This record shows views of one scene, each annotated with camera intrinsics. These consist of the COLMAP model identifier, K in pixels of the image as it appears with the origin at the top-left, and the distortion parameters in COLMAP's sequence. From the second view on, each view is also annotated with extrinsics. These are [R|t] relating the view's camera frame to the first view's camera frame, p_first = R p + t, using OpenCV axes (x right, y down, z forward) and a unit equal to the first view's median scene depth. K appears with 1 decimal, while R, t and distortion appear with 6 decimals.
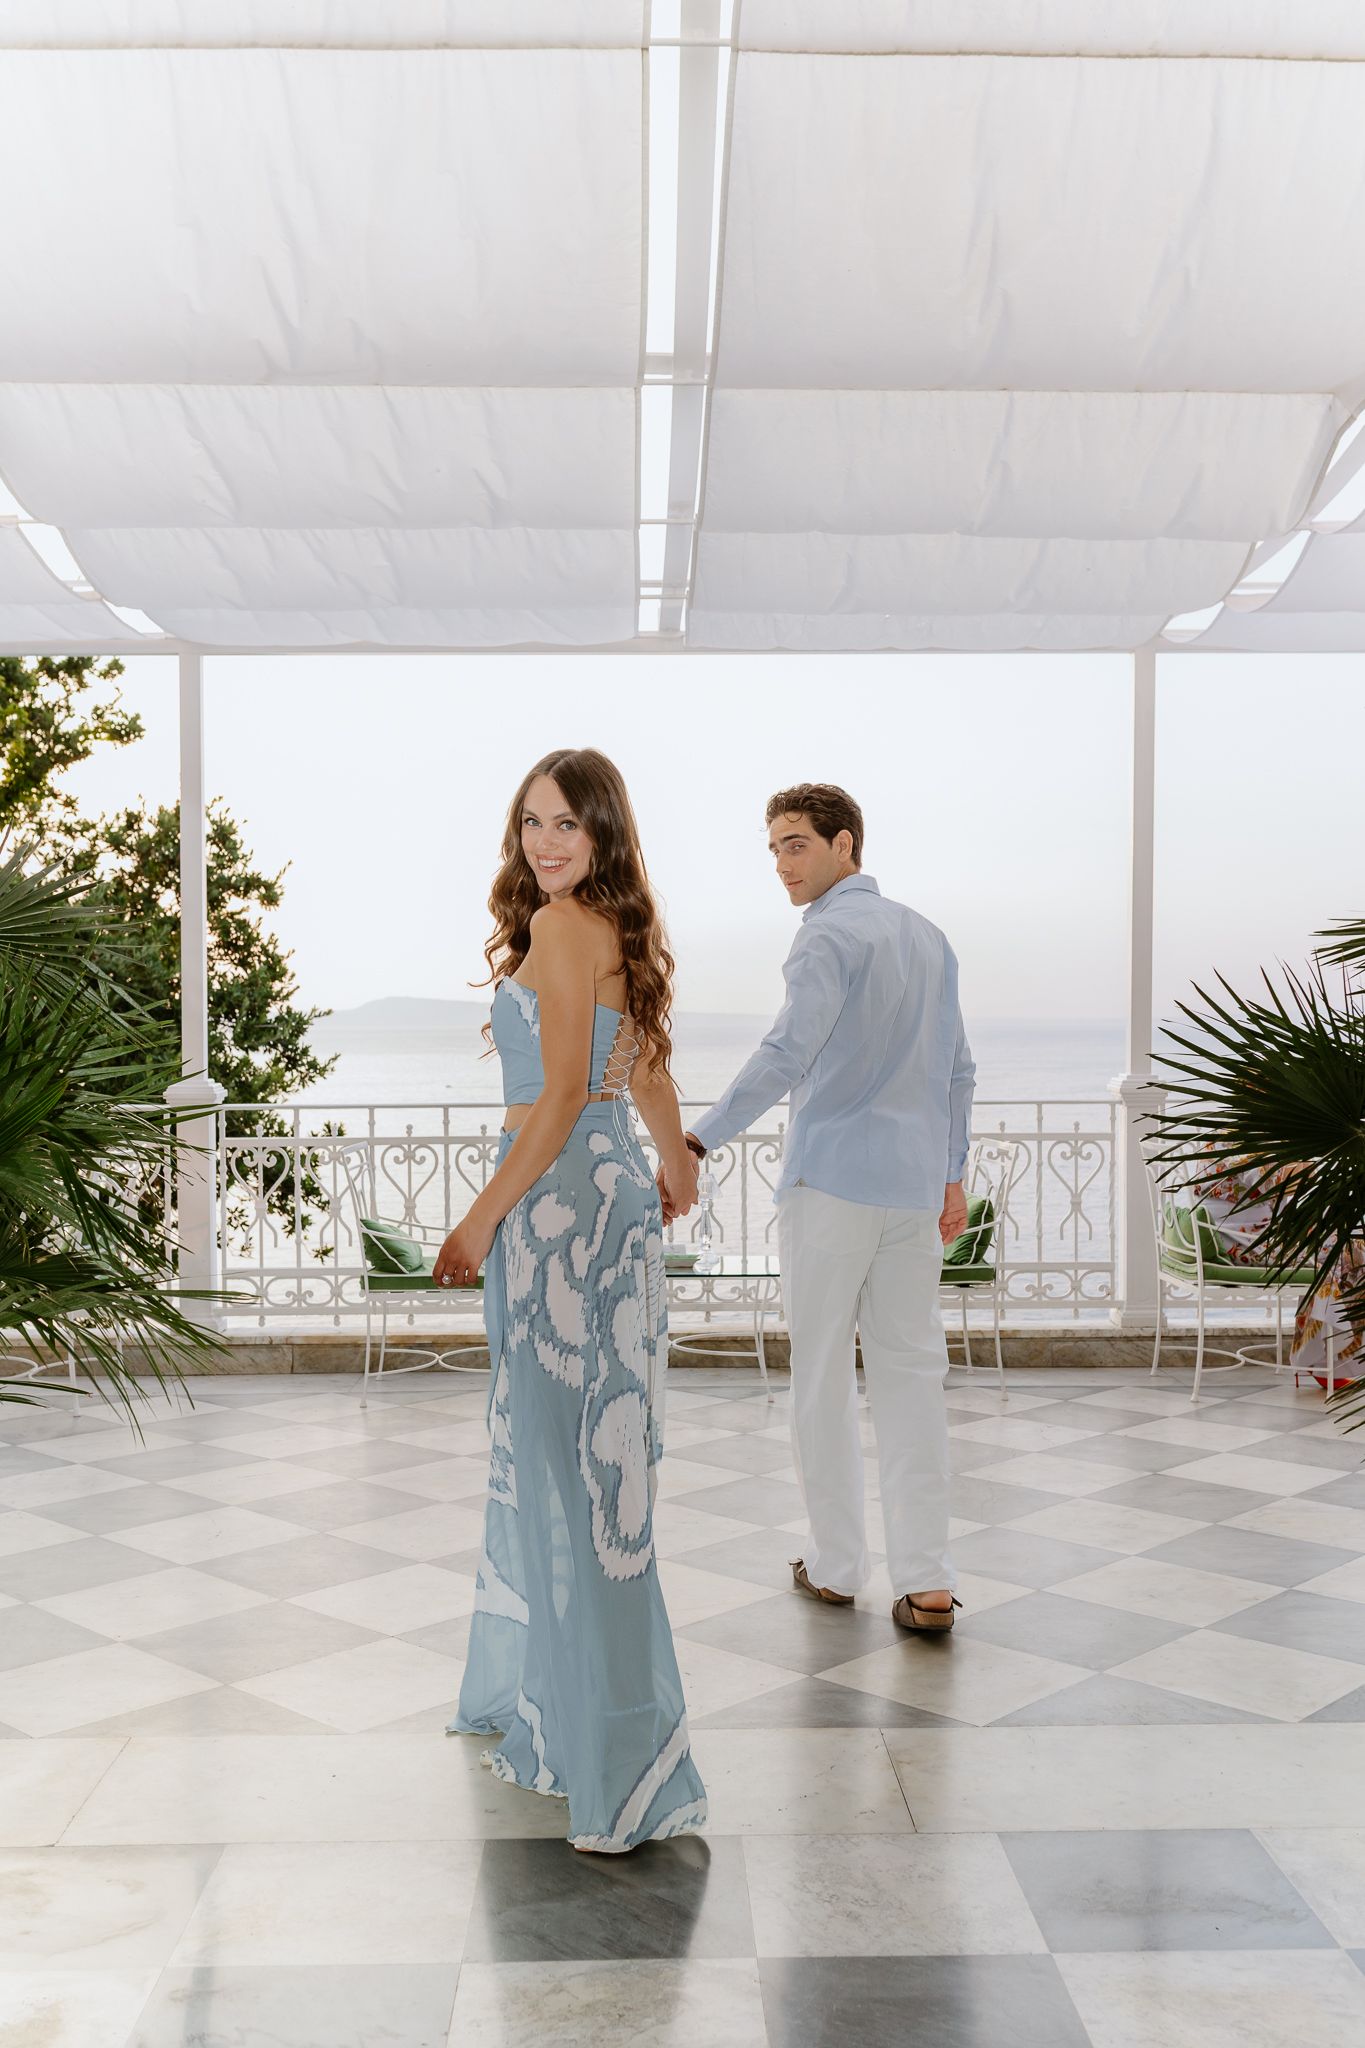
lens RADIAL K [[1908.0, 0, 677.1], [0, 1908.0, 1037.5], [0, 0, 1]] dist [-0.004787, 0.000000]
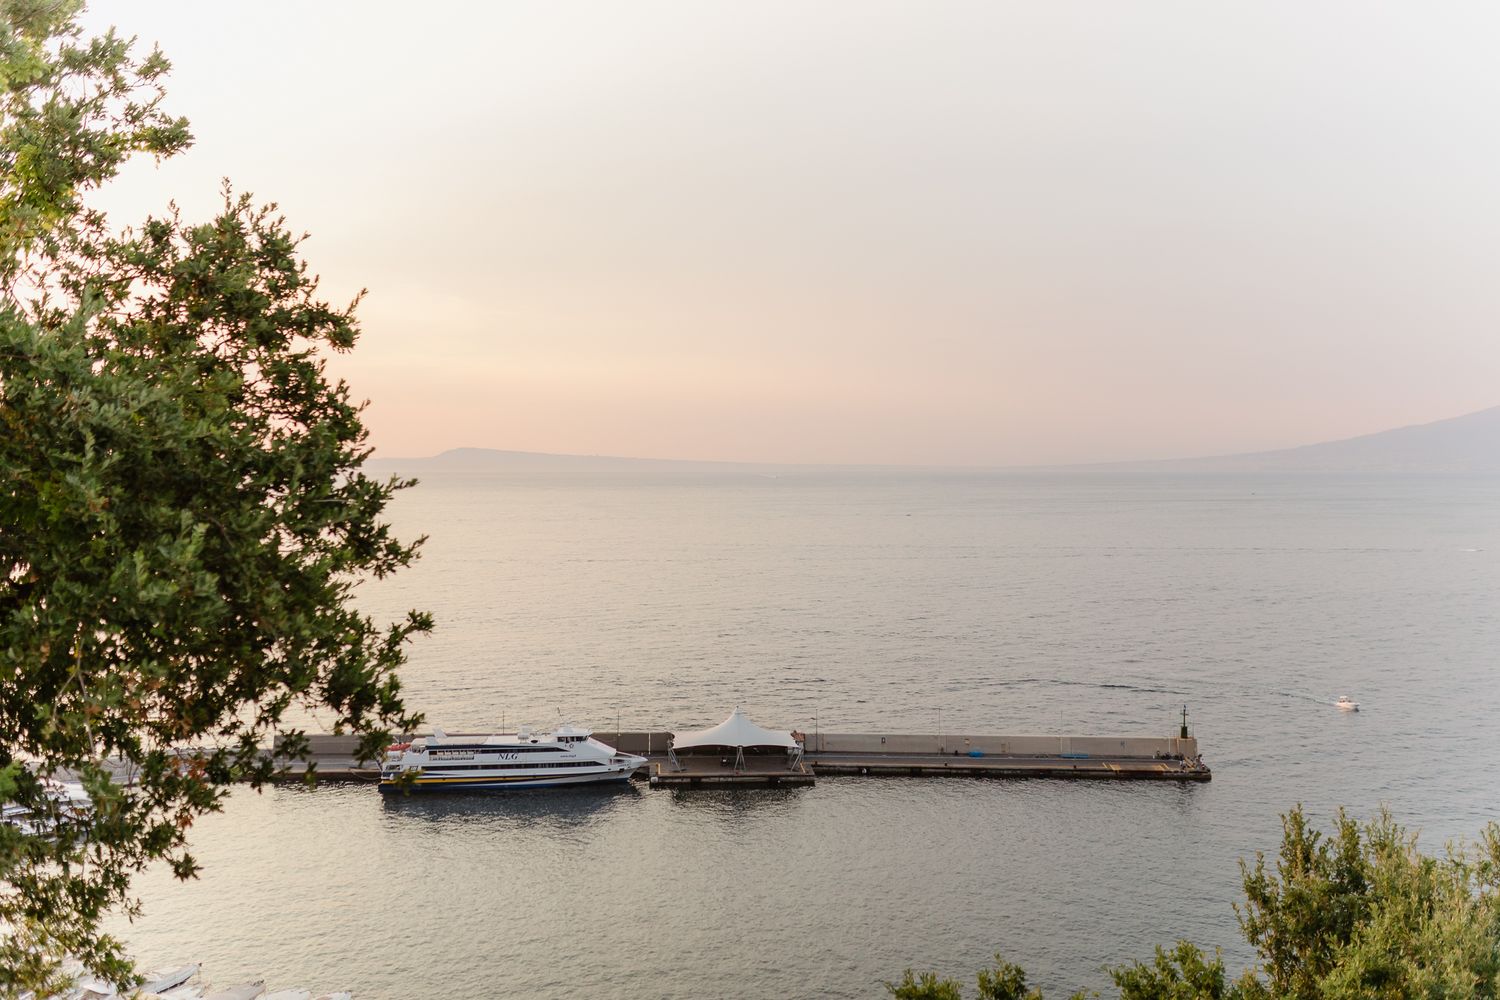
lens RADIAL K [[1397.5, 0, 754.3], [0, 1397.5, 486.6], [0, 0, 1]] dist [-0.004787, 0.000000]
pose [[0.998483, 0.002402, 0.055005, -0.072781], [-0.002901, 0.999955, 0.008982, -0.015795], [-0.054981, -0.009128, 0.998446, 0.409428]]
